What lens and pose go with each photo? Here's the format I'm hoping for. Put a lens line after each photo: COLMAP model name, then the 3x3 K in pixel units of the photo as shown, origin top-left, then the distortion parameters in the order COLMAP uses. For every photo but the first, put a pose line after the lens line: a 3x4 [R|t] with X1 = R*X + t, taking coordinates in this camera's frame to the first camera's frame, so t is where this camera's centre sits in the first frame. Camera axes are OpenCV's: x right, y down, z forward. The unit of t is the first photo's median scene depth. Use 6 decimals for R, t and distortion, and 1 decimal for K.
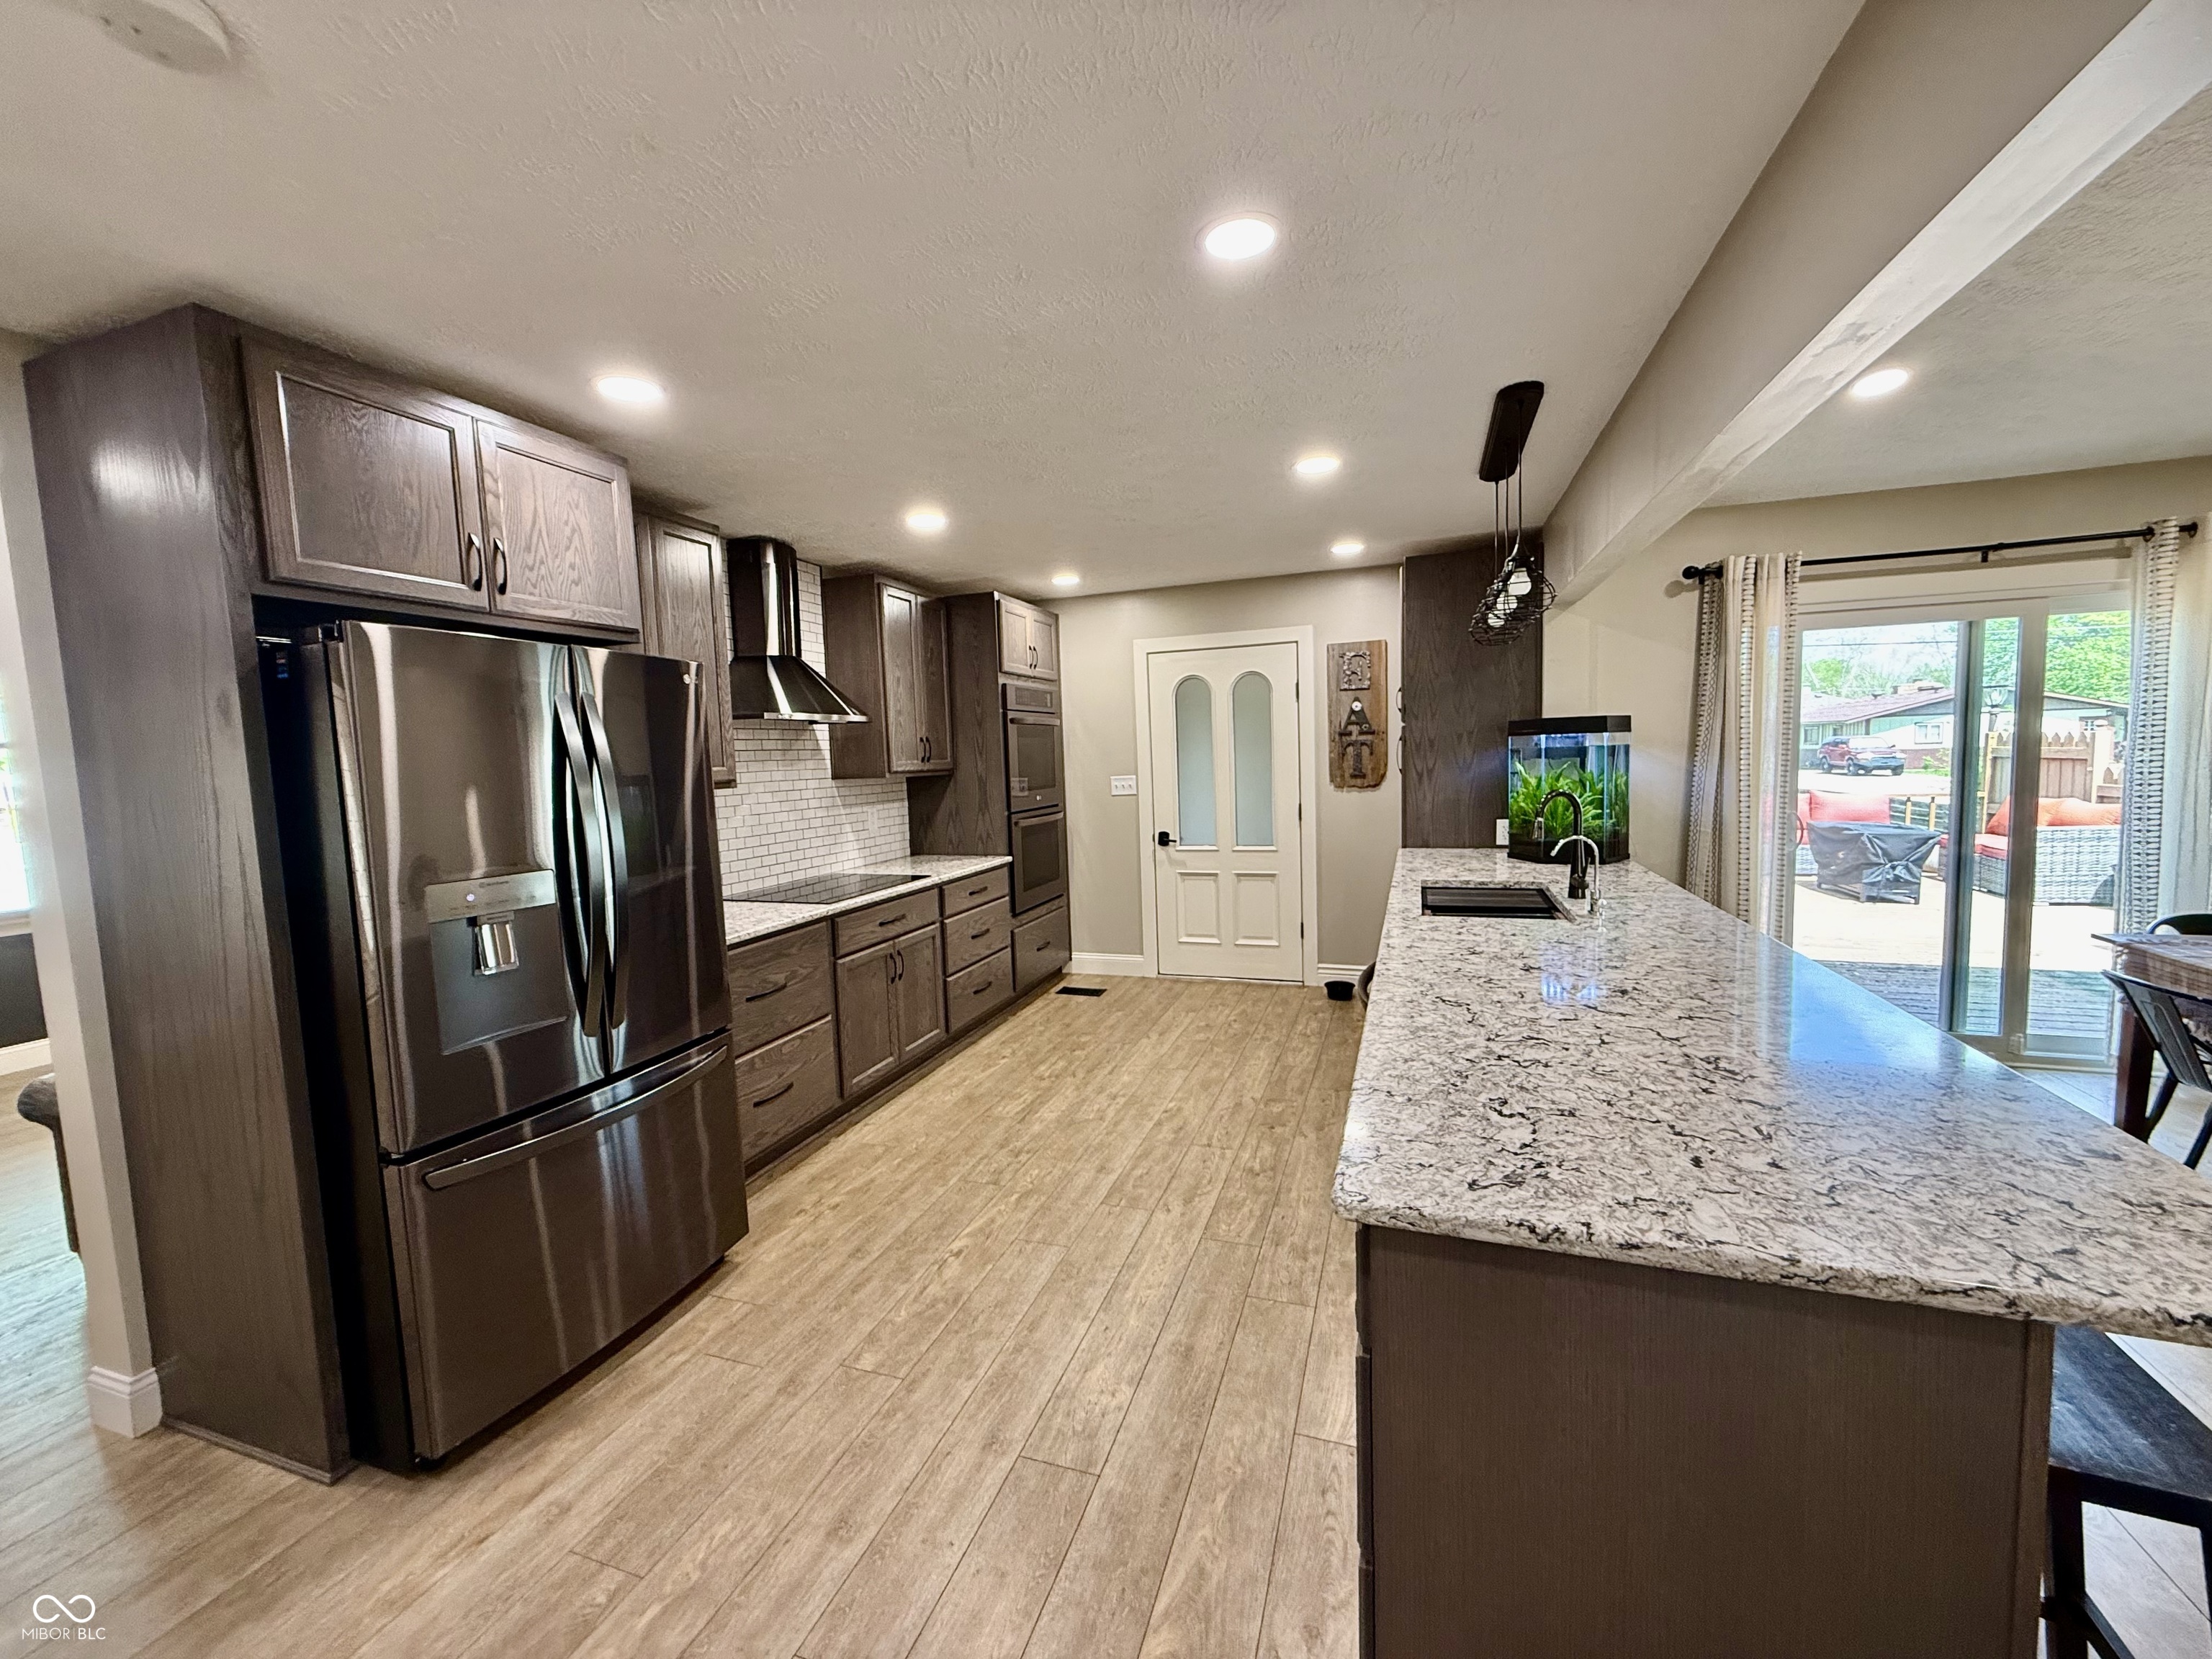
lens RADIAL K [[876.0, 0, 1098.7], [0, 876.0, 829.0], [0, 0, 1]] dist [-0.000305, 0.000636]
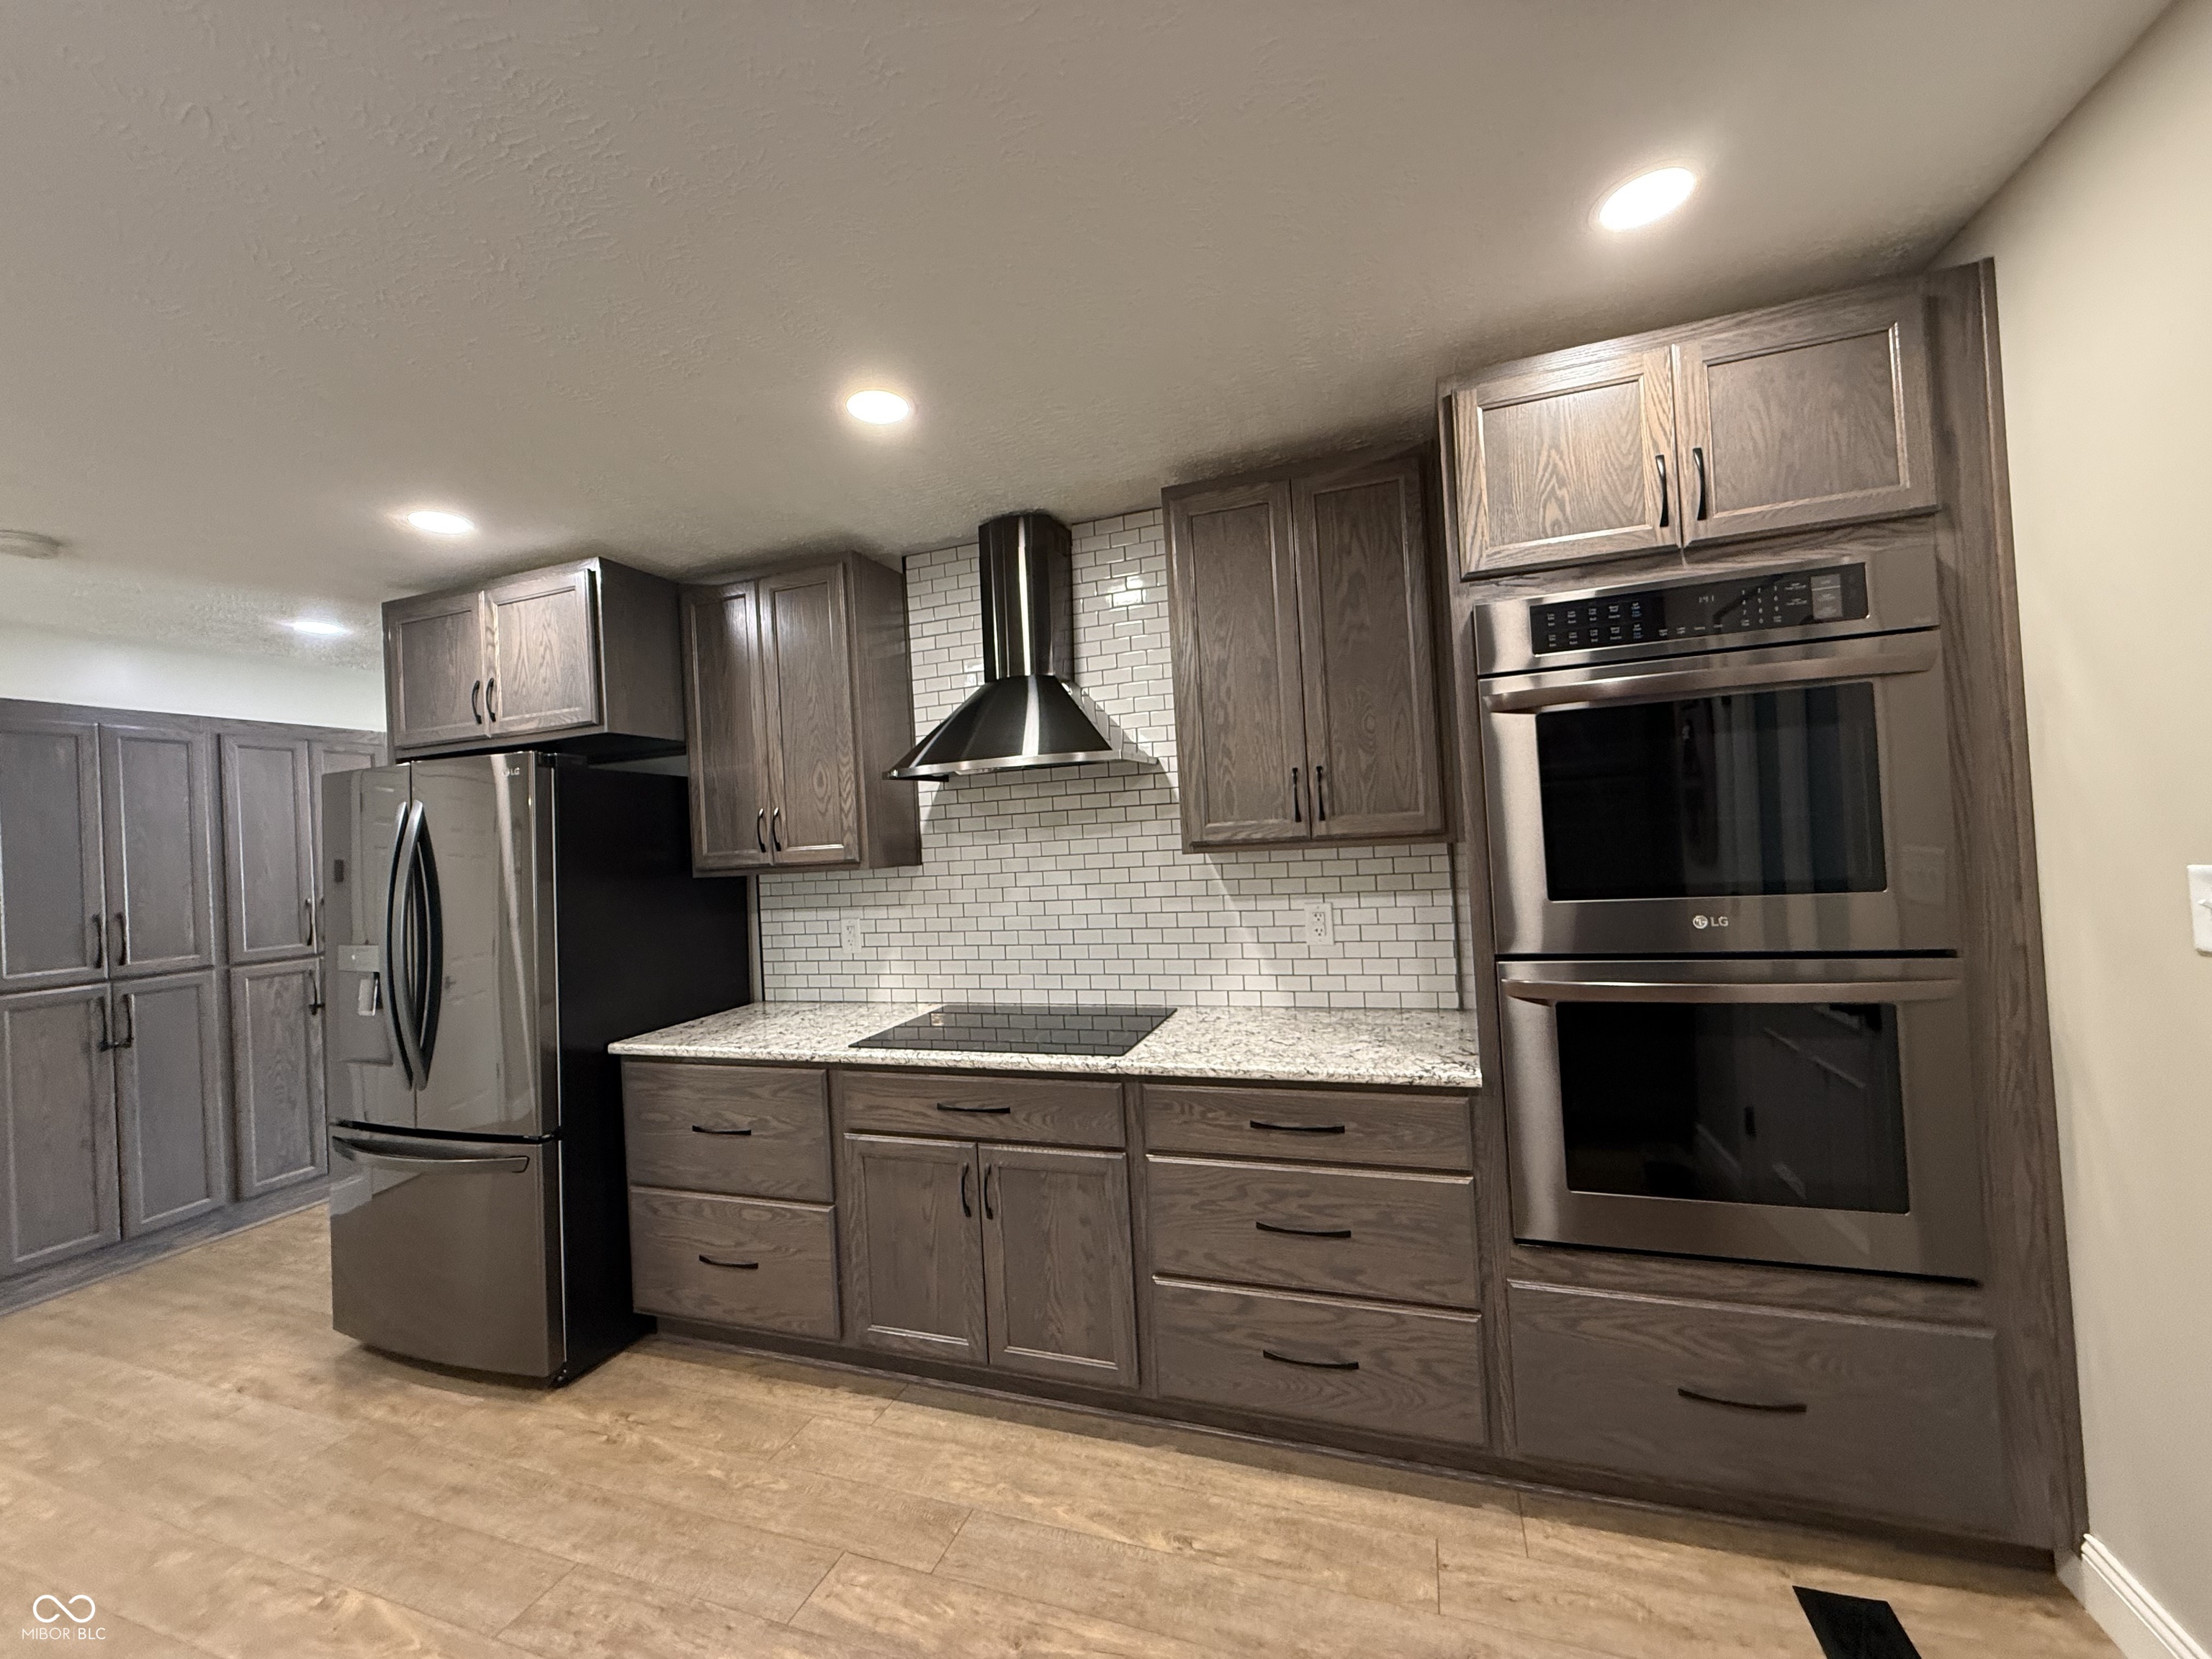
lens RADIAL K [[876.0, 0, 1096.1], [0, 876.0, 829.7], [0, 0, 1]] dist [-0.000305, 0.000636]
pose [[0.004360, 0.022901, -0.999728, 0.352524], [-0.030573, 0.999273, 0.022758, -0.099368], [0.999523, 0.030465, 0.005057, 1.111721]]
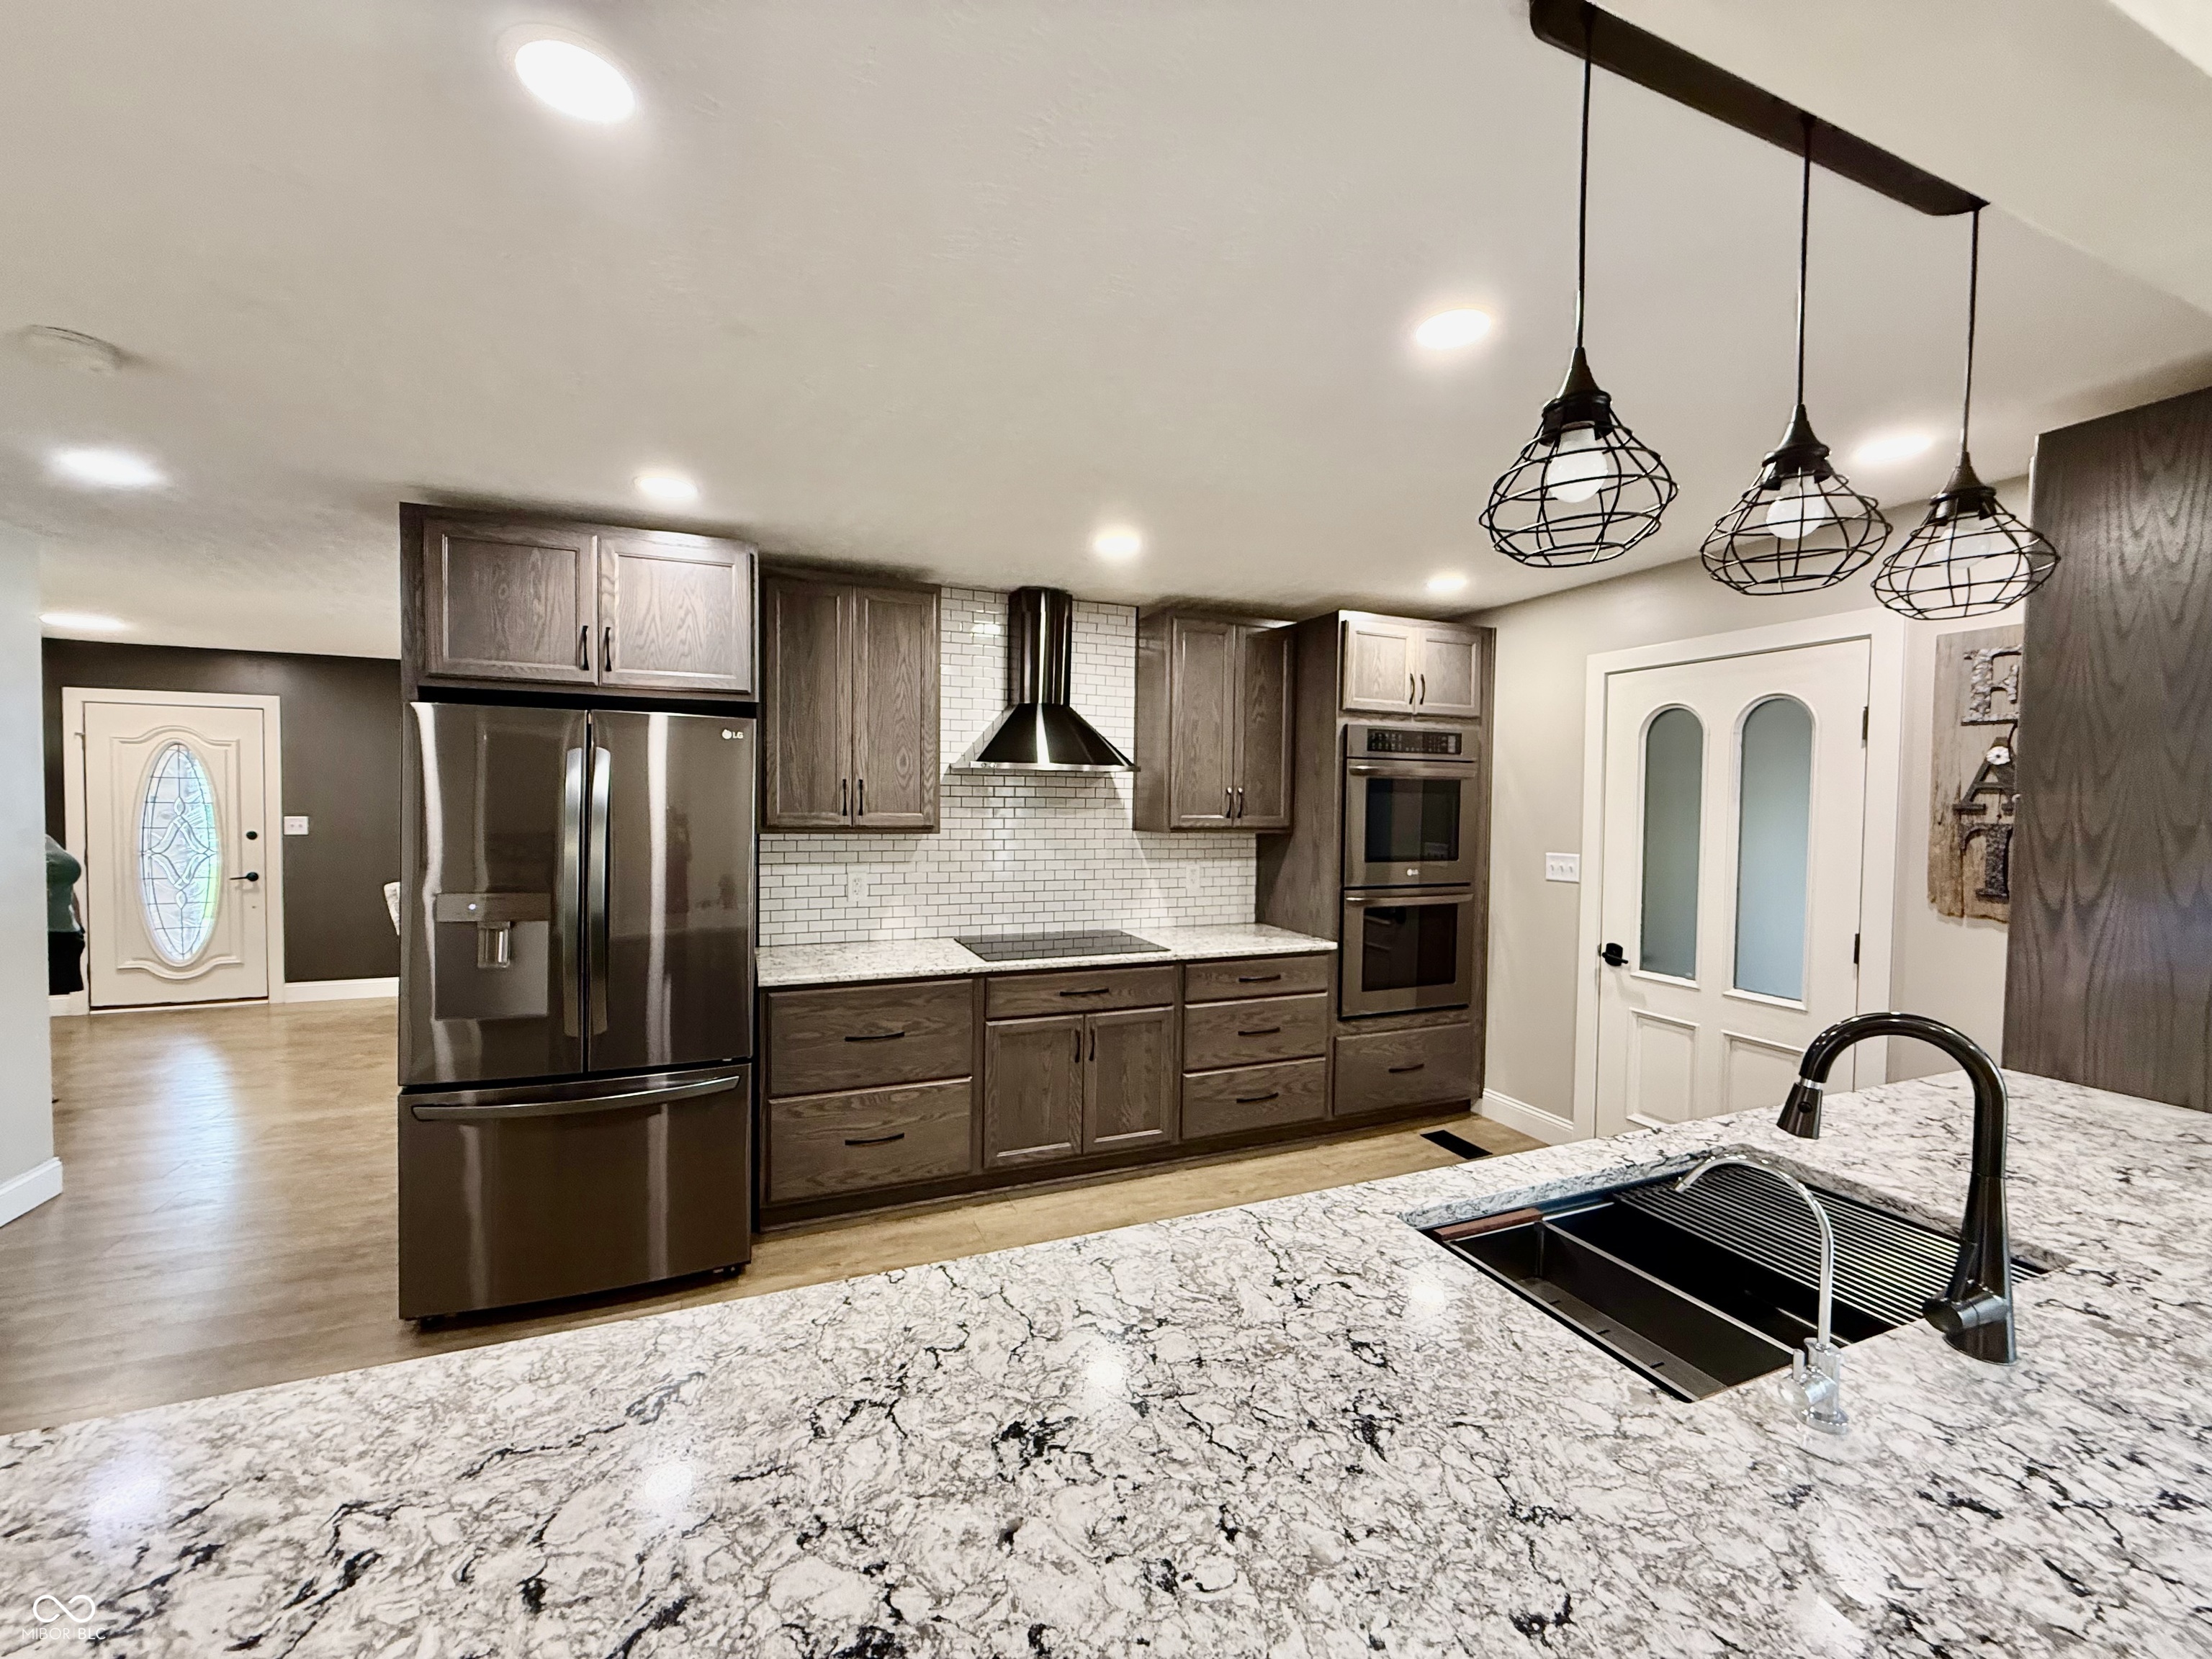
lens RADIAL K [[876.0, 0, 1099.5], [0, 876.0, 829.2], [0, 0, 1]] dist [-0.000305, 0.000636]
pose [[0.669699, 0.069426, -0.739380, 0.443270], [-0.099839, 0.994999, 0.002998, -0.068729], [0.735891, 0.071811, 0.673281, 0.408515]]
